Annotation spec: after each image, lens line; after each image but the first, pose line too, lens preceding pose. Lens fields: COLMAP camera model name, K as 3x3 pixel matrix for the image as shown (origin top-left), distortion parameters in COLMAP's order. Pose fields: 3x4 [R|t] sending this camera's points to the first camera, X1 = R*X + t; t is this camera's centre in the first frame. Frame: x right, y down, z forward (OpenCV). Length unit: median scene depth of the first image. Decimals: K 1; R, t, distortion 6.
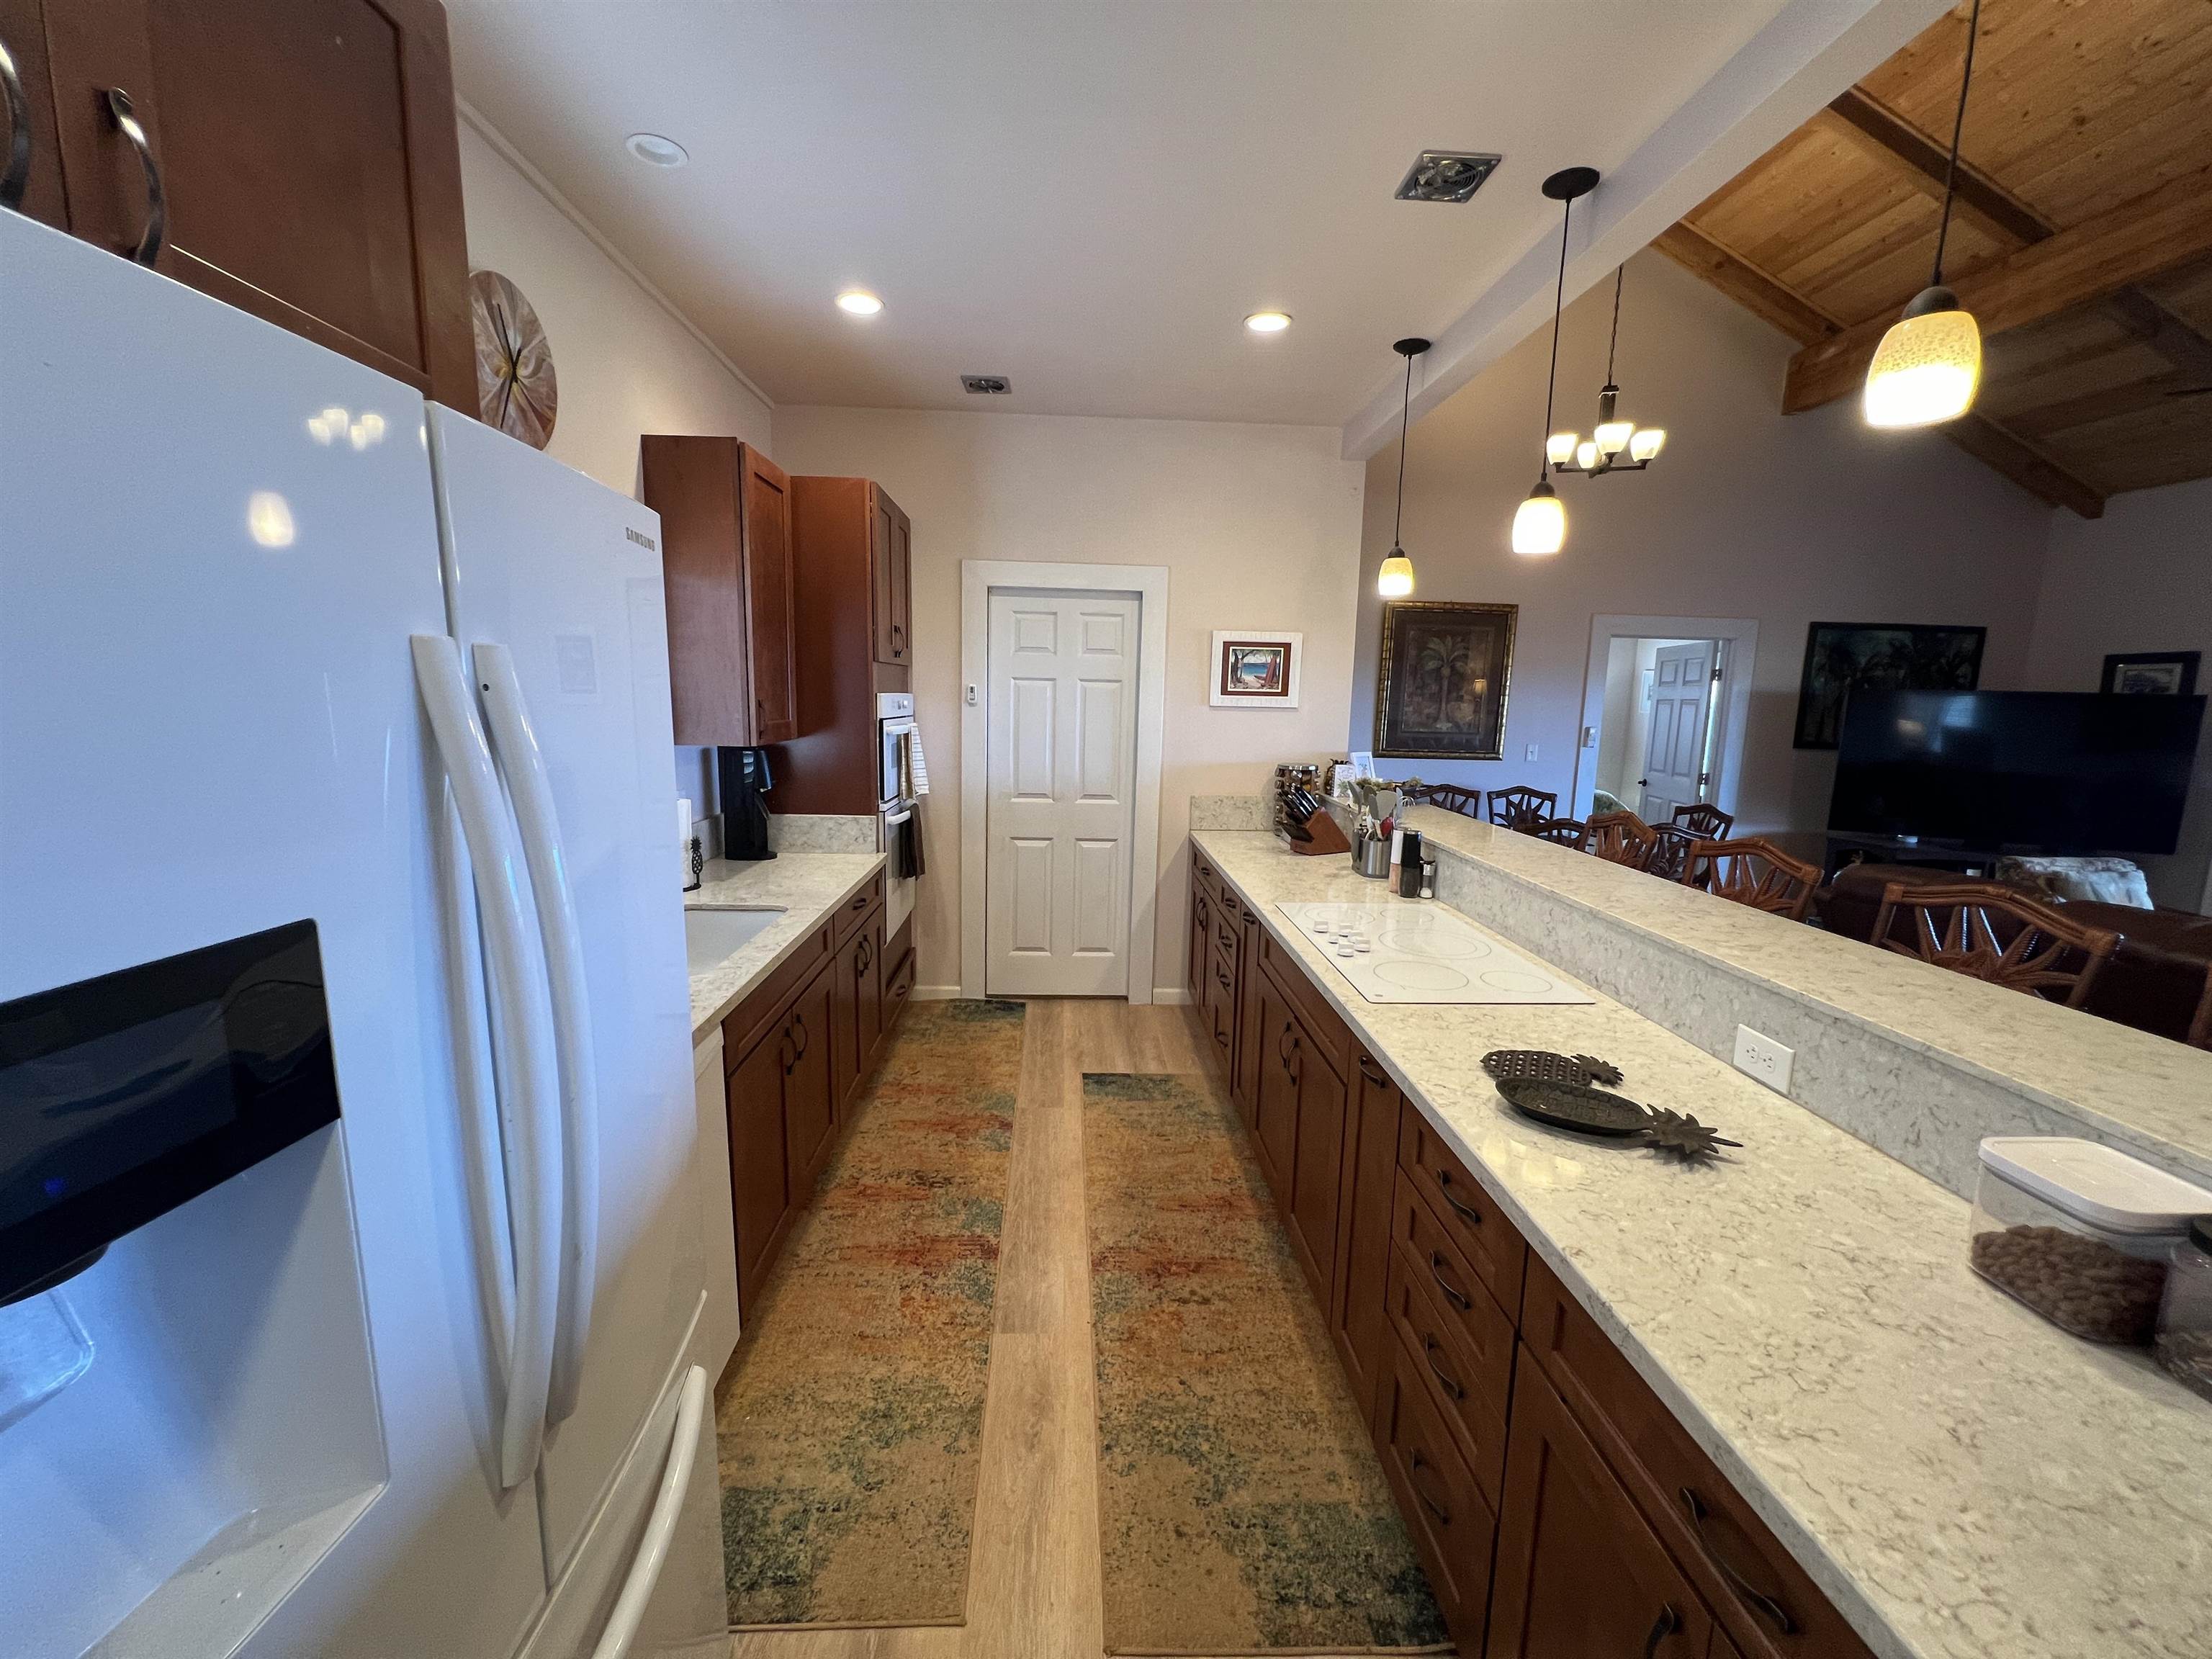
lens RADIAL K [[880.8, 0, 1106.0], [0, 880.8, 829.5], [0, 0, 1]] dist [-0.000114, 0.000074]
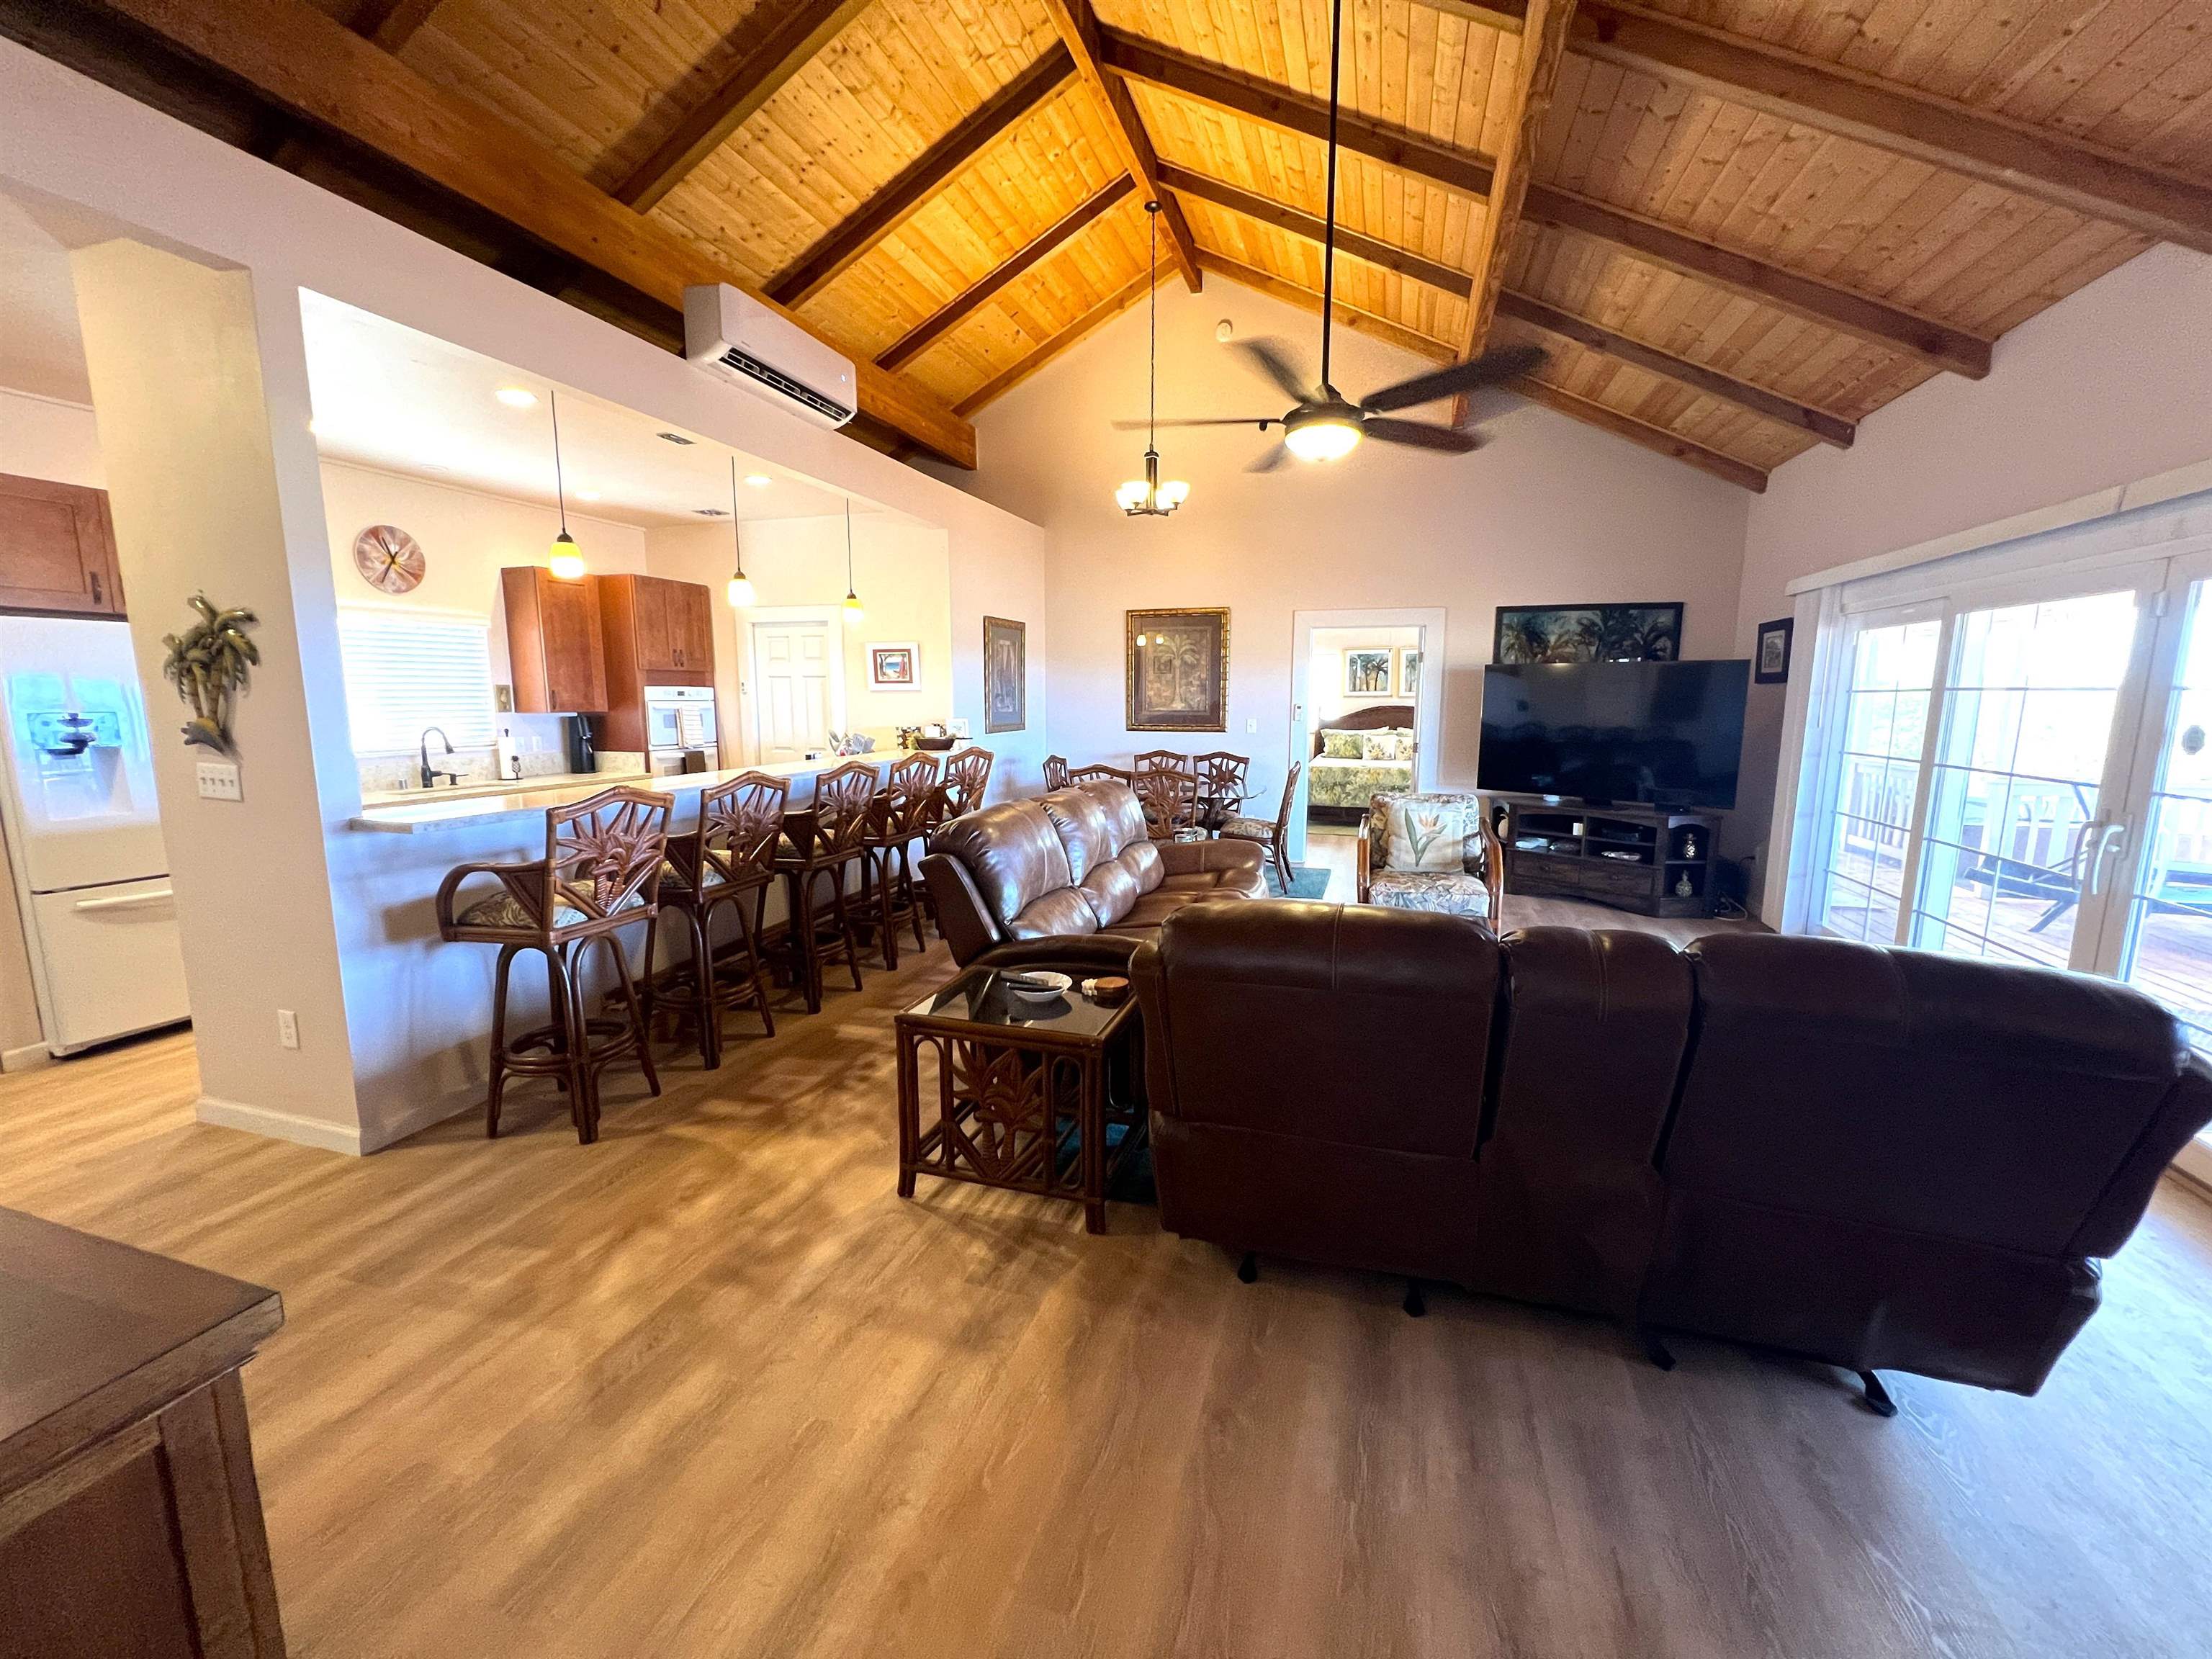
lens RADIAL K [[880.8, 0, 1106.0], [0, 880.8, 829.5], [0, 0, 1]] dist [-0.000114, 0.000074]
pose [[0.937285, 0.029937, -0.347276, 0.756849], [-0.032445, 0.999473, -0.001408, 0.068798], [0.347050, 0.012587, 0.937762, -0.233535]]
